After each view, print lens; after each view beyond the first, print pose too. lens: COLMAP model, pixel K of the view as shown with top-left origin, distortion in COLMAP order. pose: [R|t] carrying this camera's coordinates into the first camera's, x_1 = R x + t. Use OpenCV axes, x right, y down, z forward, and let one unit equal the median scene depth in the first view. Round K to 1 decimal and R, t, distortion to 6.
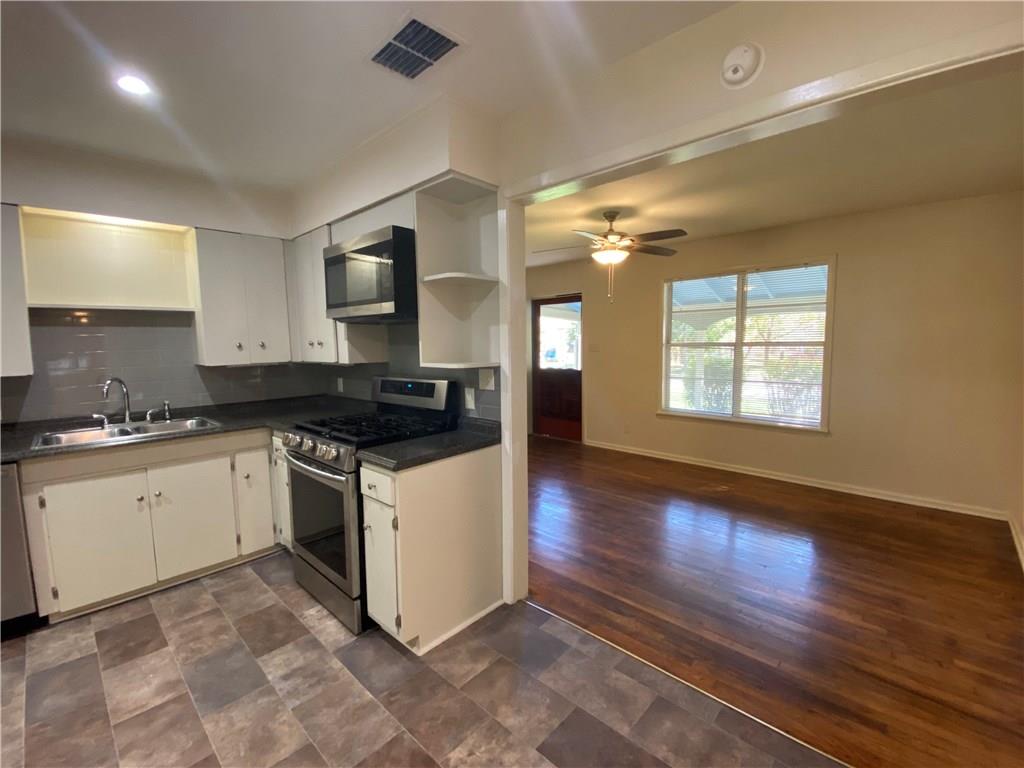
lens RADIAL K [[446.8, 0, 512.0], [0, 446.8, 384.0], [0, 0, 1]] dist [0.029123, -0.025111]
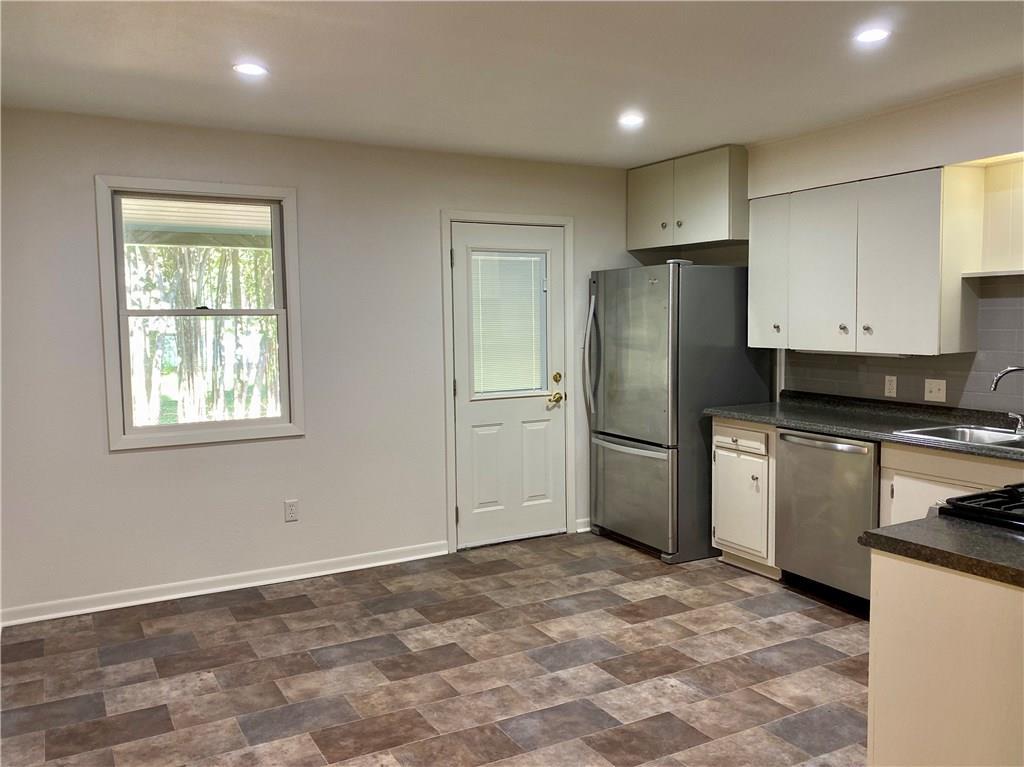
lens RADIAL K [[847.8, 0, 512.0], [0, 847.8, 383.5], [0, 0, 1]] dist [0.006409, 0.000246]
pose [[-0.291791, 0.094310, -0.951821, 0.763873], [-0.078654, 0.989391, 0.122145, -0.100752], [0.953243, 0.110506, -0.281278, 0.651330]]
